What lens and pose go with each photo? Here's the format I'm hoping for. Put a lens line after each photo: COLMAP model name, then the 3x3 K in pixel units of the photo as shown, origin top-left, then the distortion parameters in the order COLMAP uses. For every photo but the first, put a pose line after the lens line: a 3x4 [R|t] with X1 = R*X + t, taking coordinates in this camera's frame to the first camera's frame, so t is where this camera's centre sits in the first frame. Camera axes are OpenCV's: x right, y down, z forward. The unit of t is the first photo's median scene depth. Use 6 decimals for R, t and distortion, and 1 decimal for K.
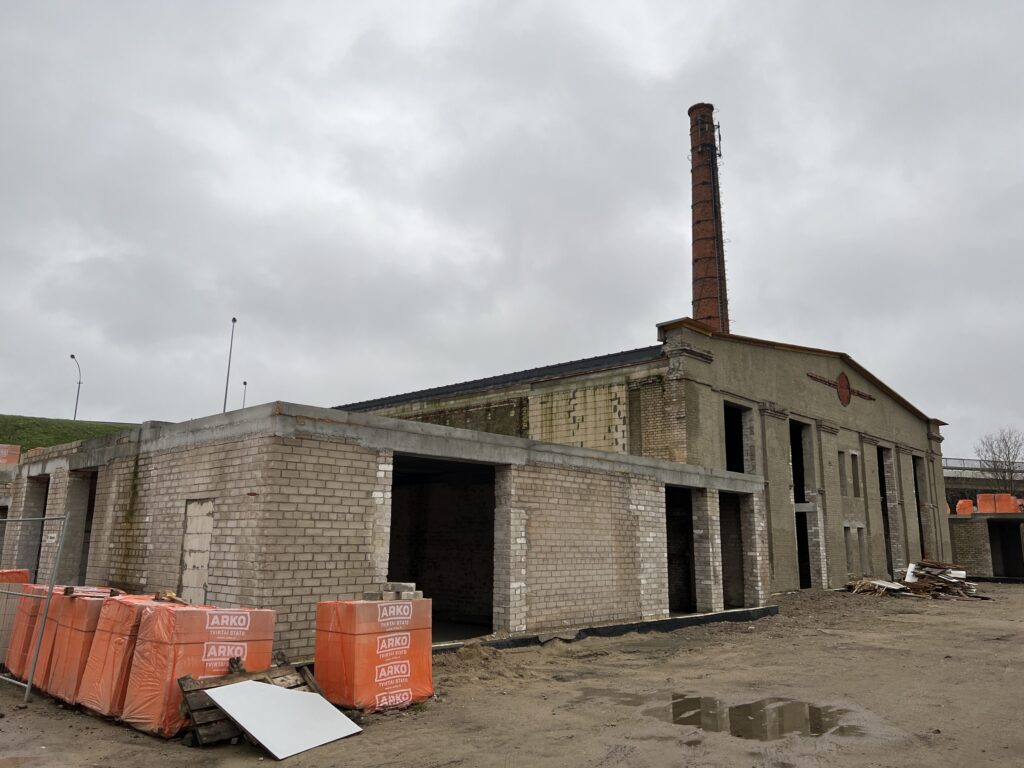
lens RADIAL K [[759.9, 0, 512.0], [0, 759.9, 384.0], [0, 0, 1]] dist [0.054812, -0.058901]
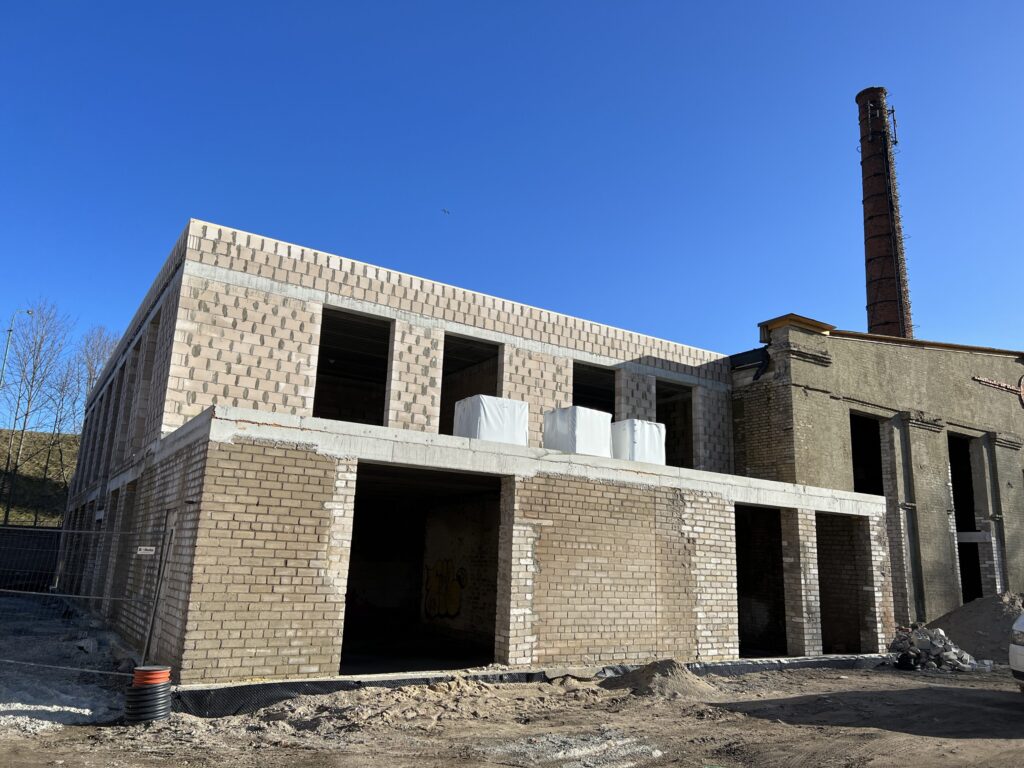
lens RADIAL K [[759.9, 0, 512.0], [0, 759.9, 384.0], [0, 0, 1]] dist [0.054812, -0.058901]
pose [[0.969851, -0.029125, -0.241951, 0.160861], [0.021101, 0.999140, -0.035689, 0.021815], [0.242782, 0.029507, 0.969632, 0.091844]]
